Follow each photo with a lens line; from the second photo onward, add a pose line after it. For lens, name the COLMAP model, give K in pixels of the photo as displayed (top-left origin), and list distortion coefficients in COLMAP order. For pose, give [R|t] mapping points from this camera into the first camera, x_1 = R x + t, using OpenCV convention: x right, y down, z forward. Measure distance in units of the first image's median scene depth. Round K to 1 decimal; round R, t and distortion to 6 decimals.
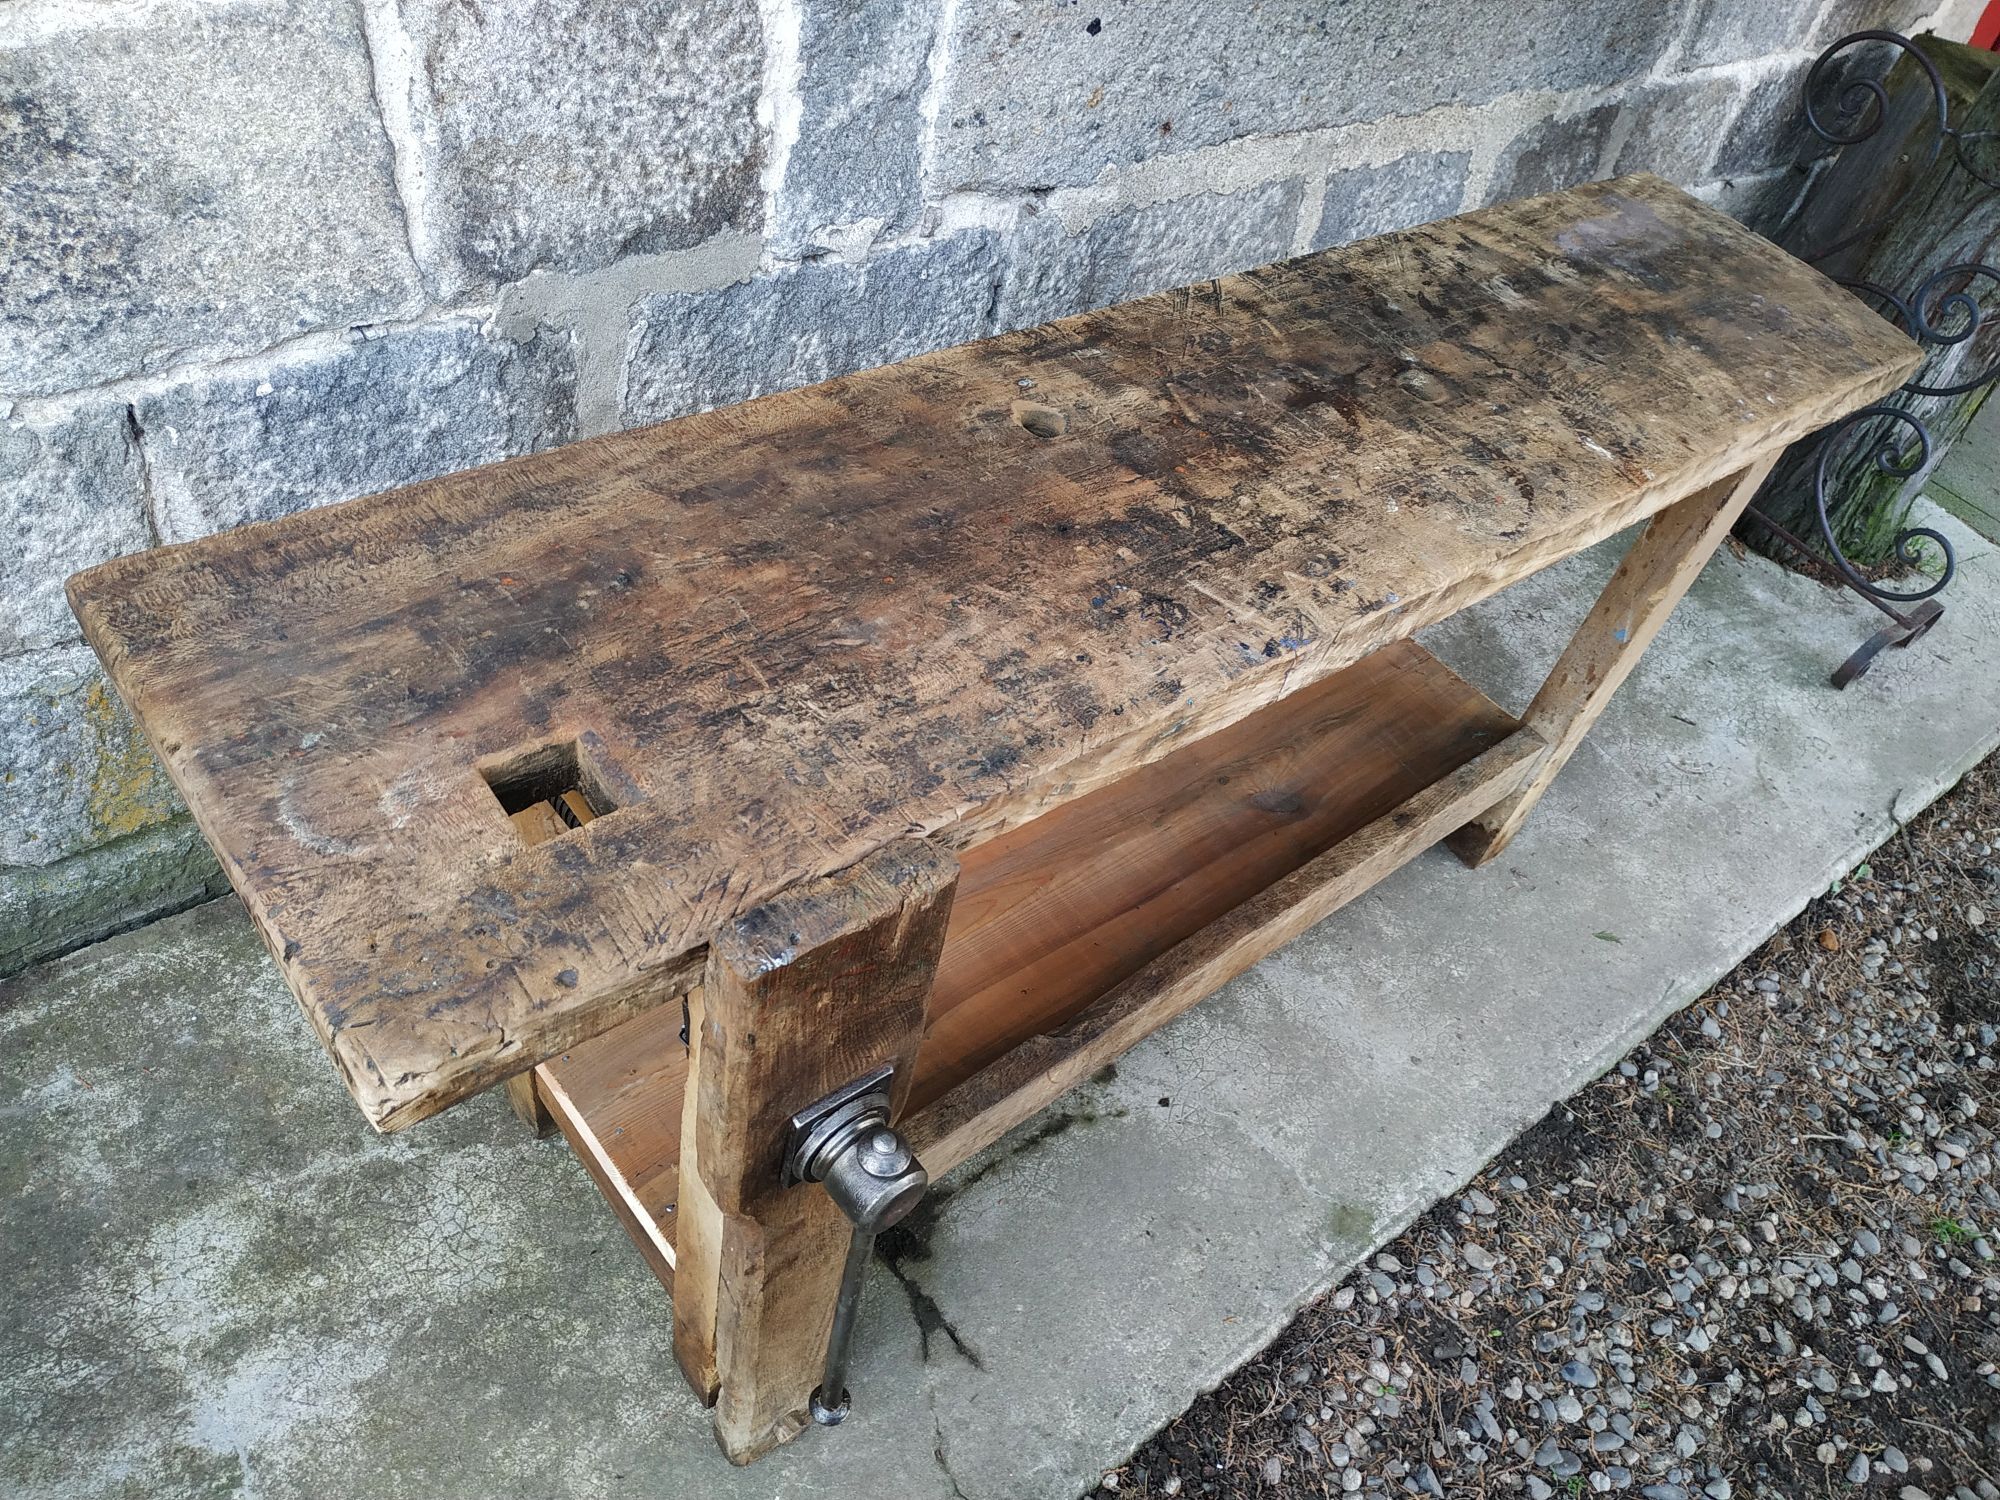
lens RADIAL K [[1457.1, 0, 997.6], [0, 1457.1, 750.8], [0, 0, 1]] dist [-0.004630, -0.005633]
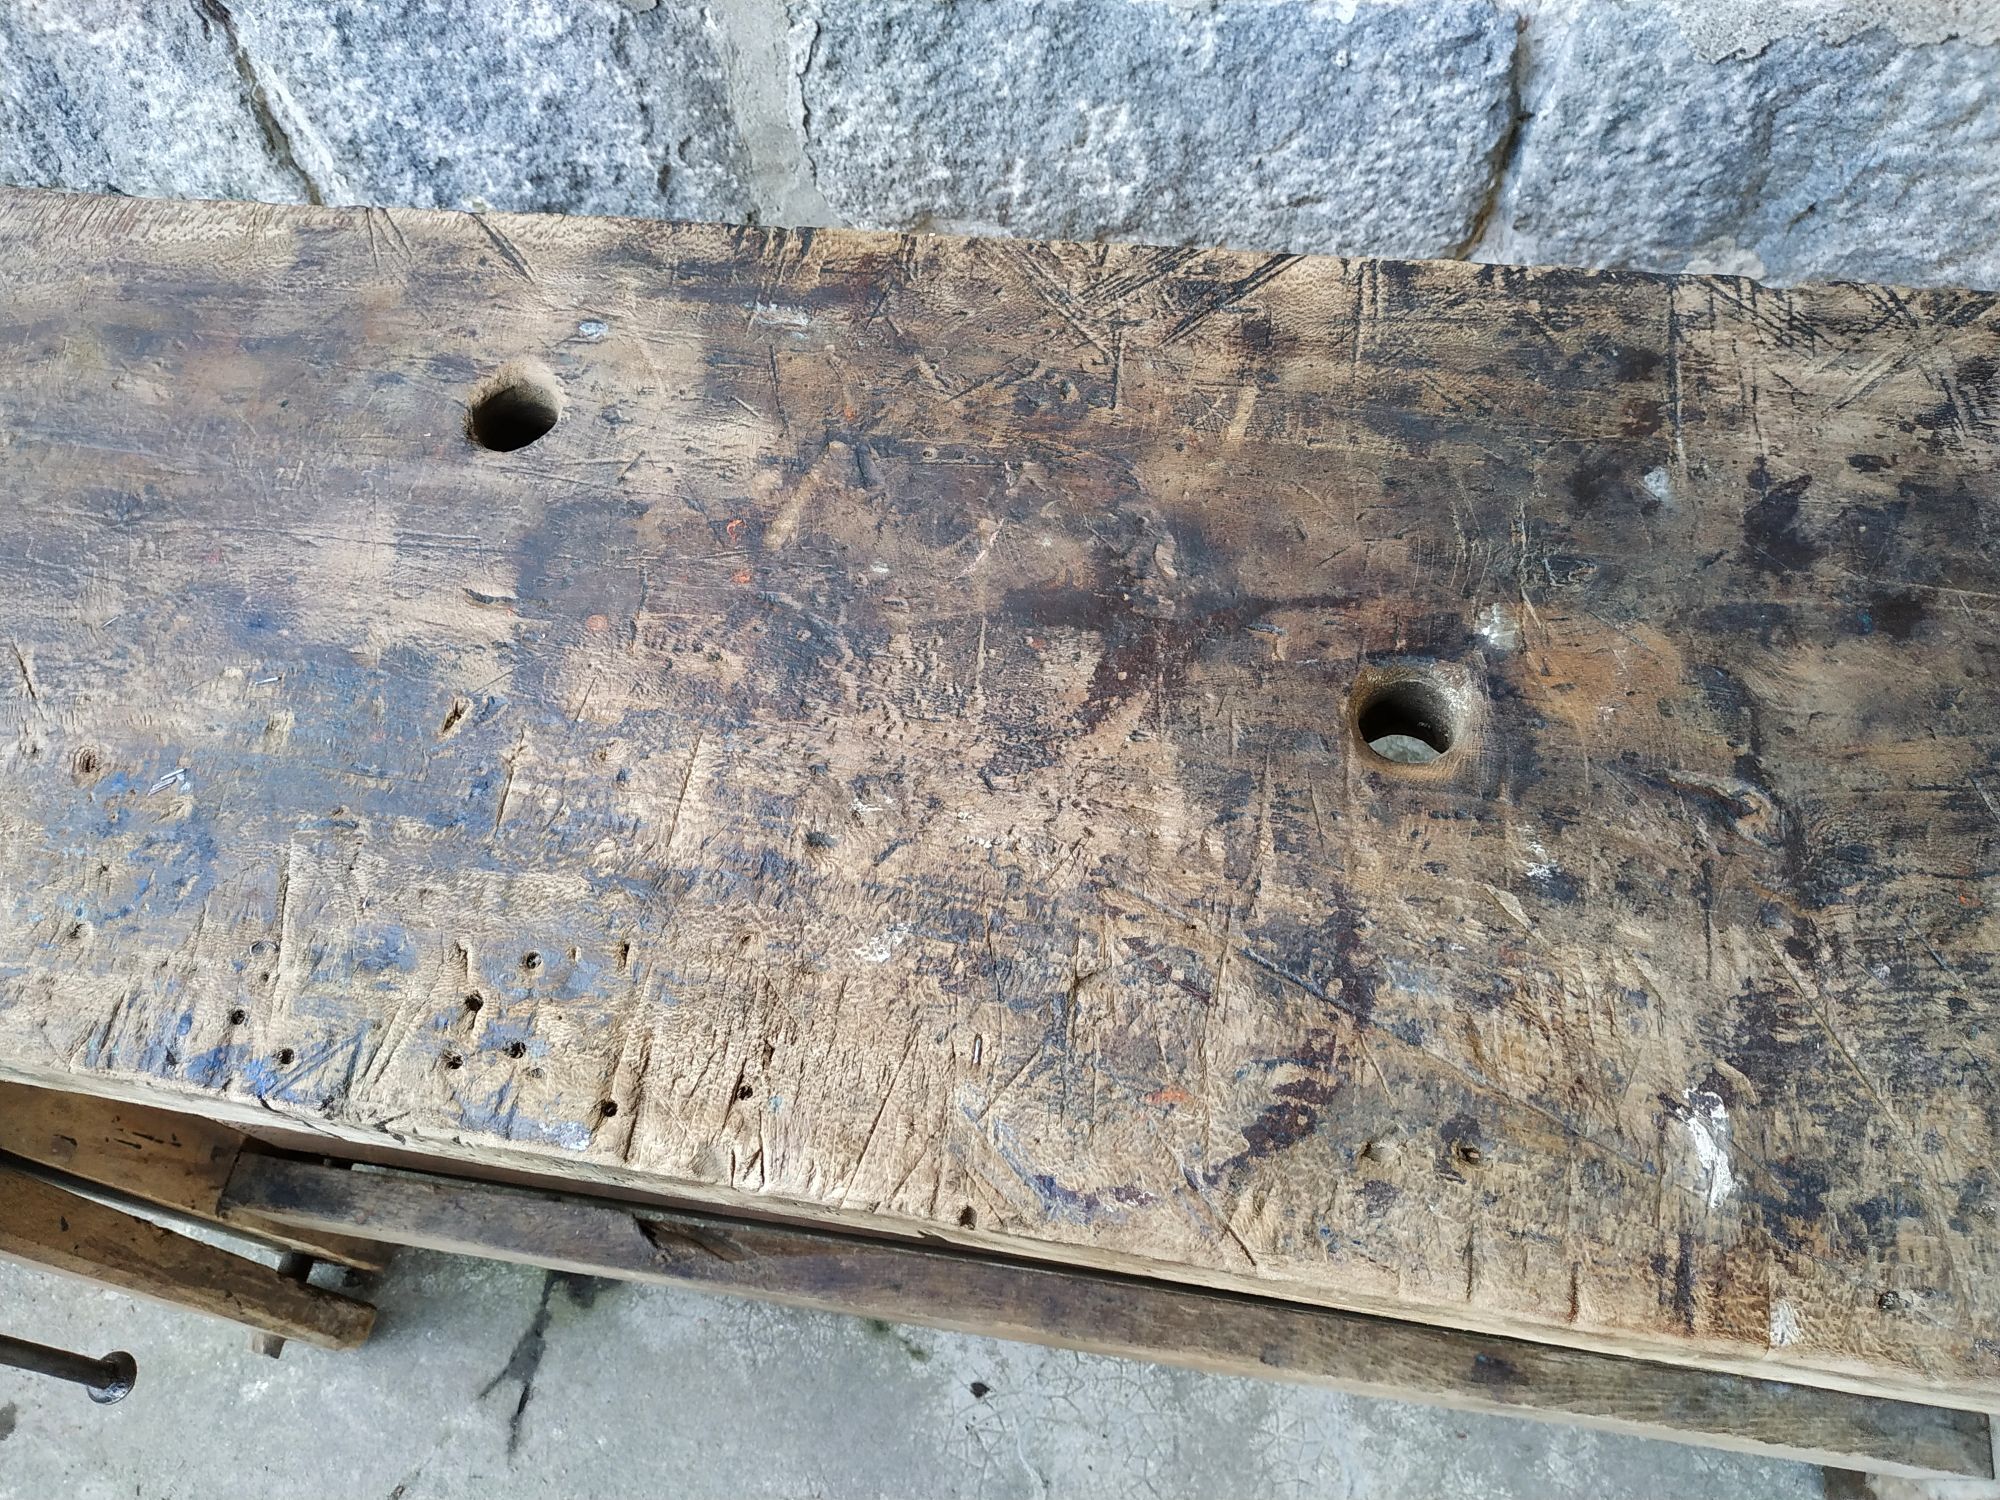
lens RADIAL K [[1473.7, 0, 1000.8], [0, 1473.7, 751.3], [0, 0, 1]] dist [-0.015963, -0.000016]
pose [[0.627151, 0.536312, -0.564846, 0.405225], [-0.390228, 0.843956, 0.368051, -0.310373], [0.674095, -0.010405, 0.738571, 0.579869]]
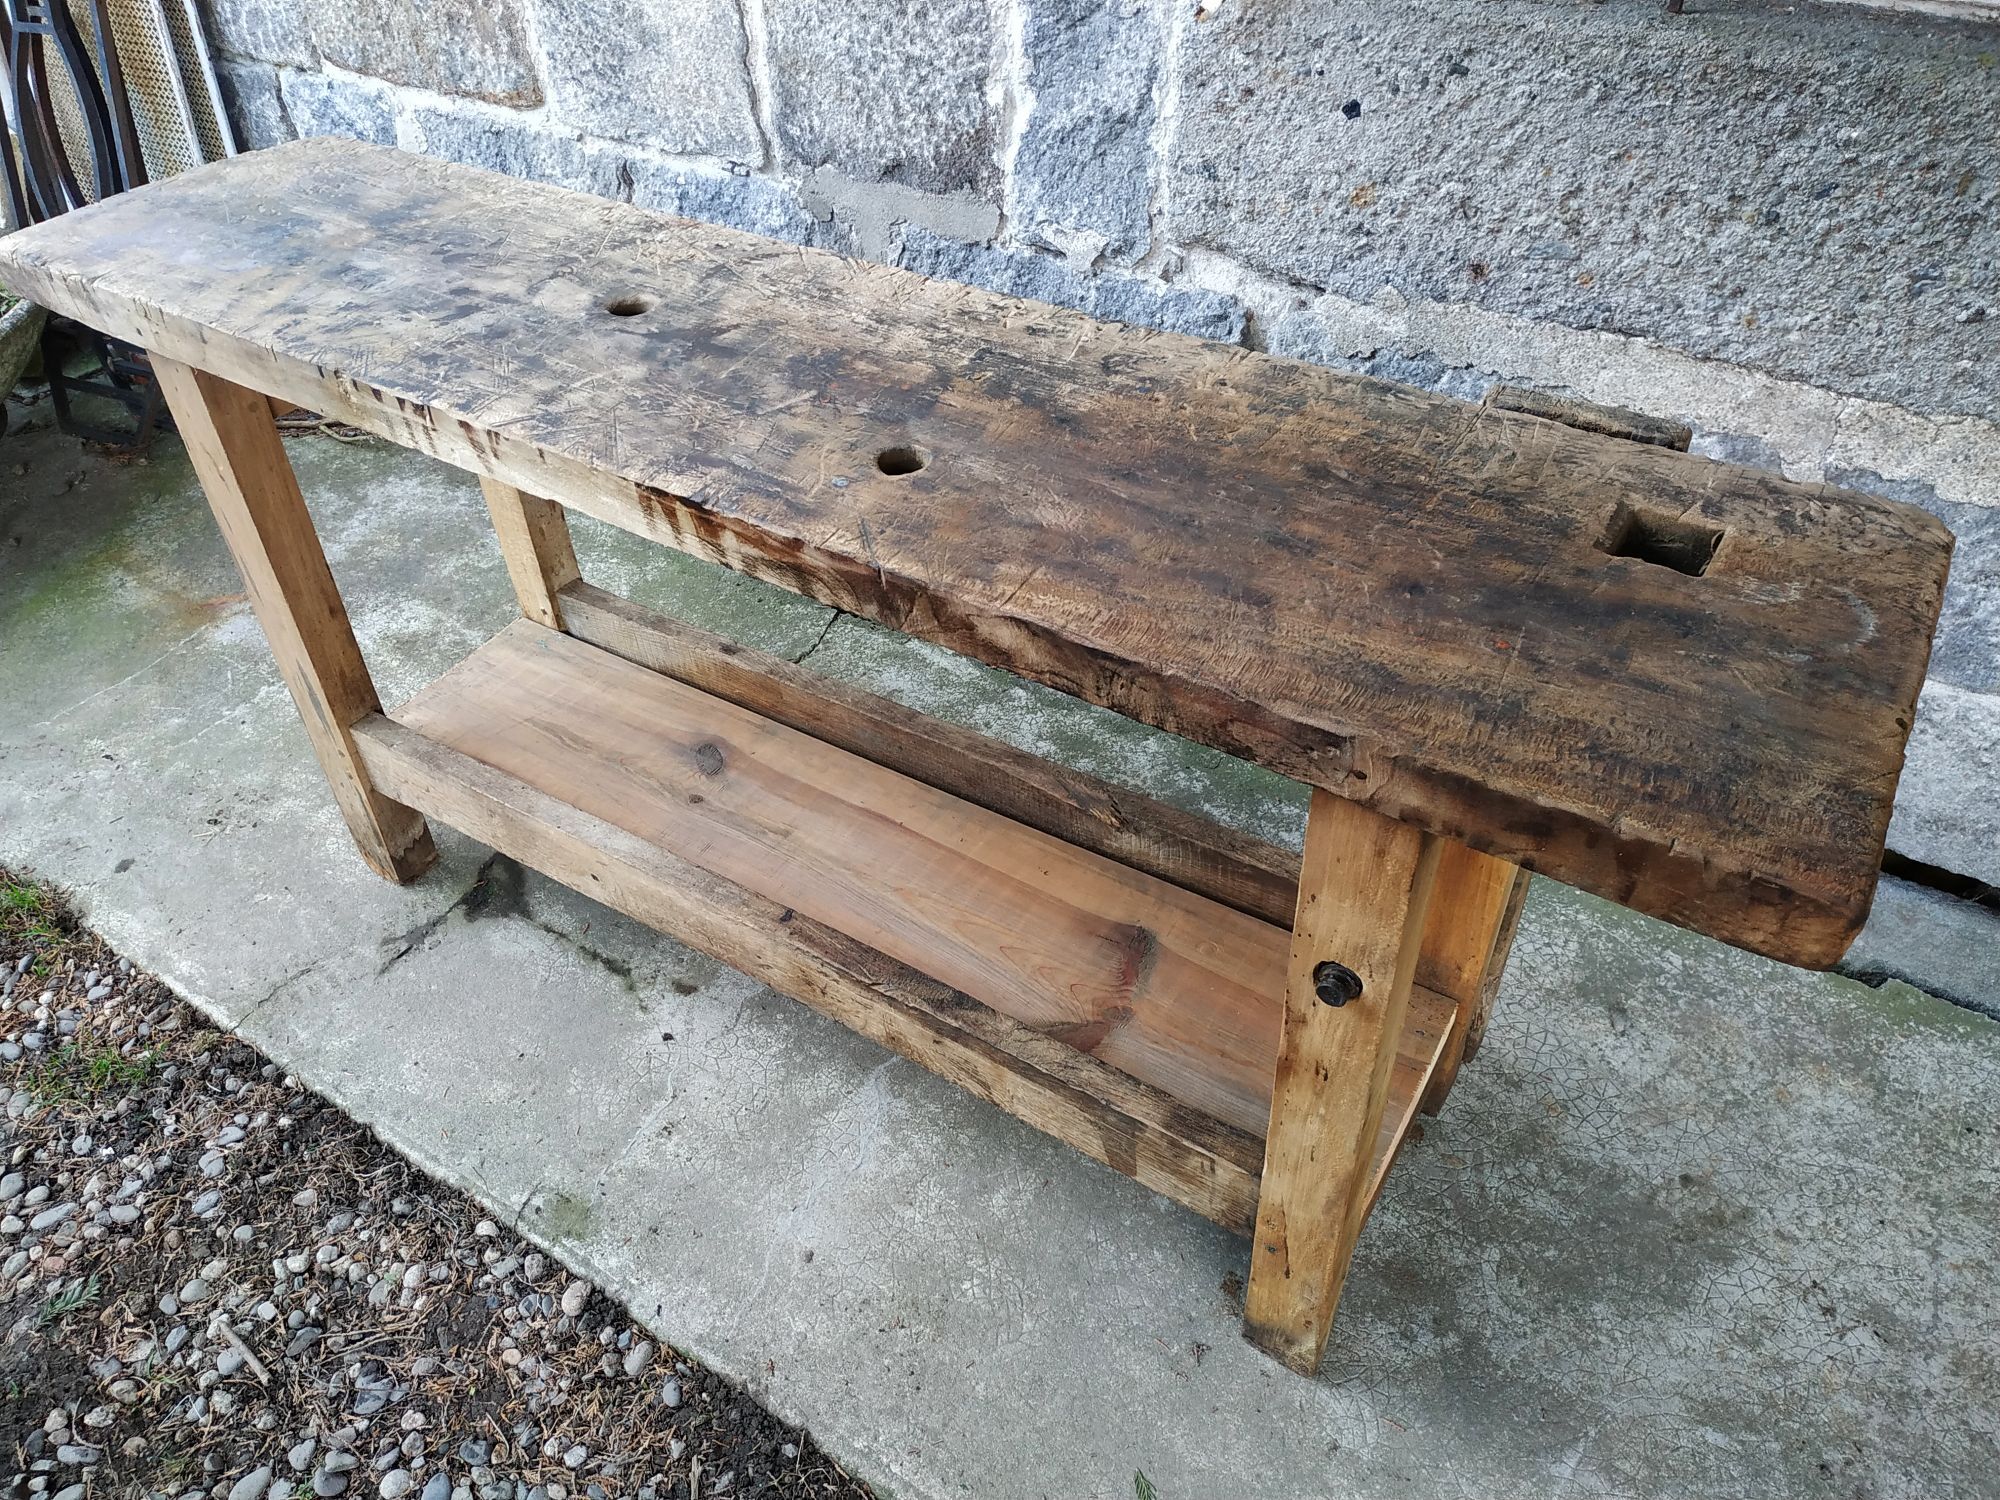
lens RADIAL K [[1471.4, 0, 997.8], [0, 1471.4, 754.0], [0, 0, 1]] dist [-0.005411, -0.007828]
pose [[0.308764, 0.475121, -0.823969, 1.062691], [-0.622585, 0.755882, 0.202560, -0.285708], [0.719064, 0.450448, 0.529192, 0.631543]]
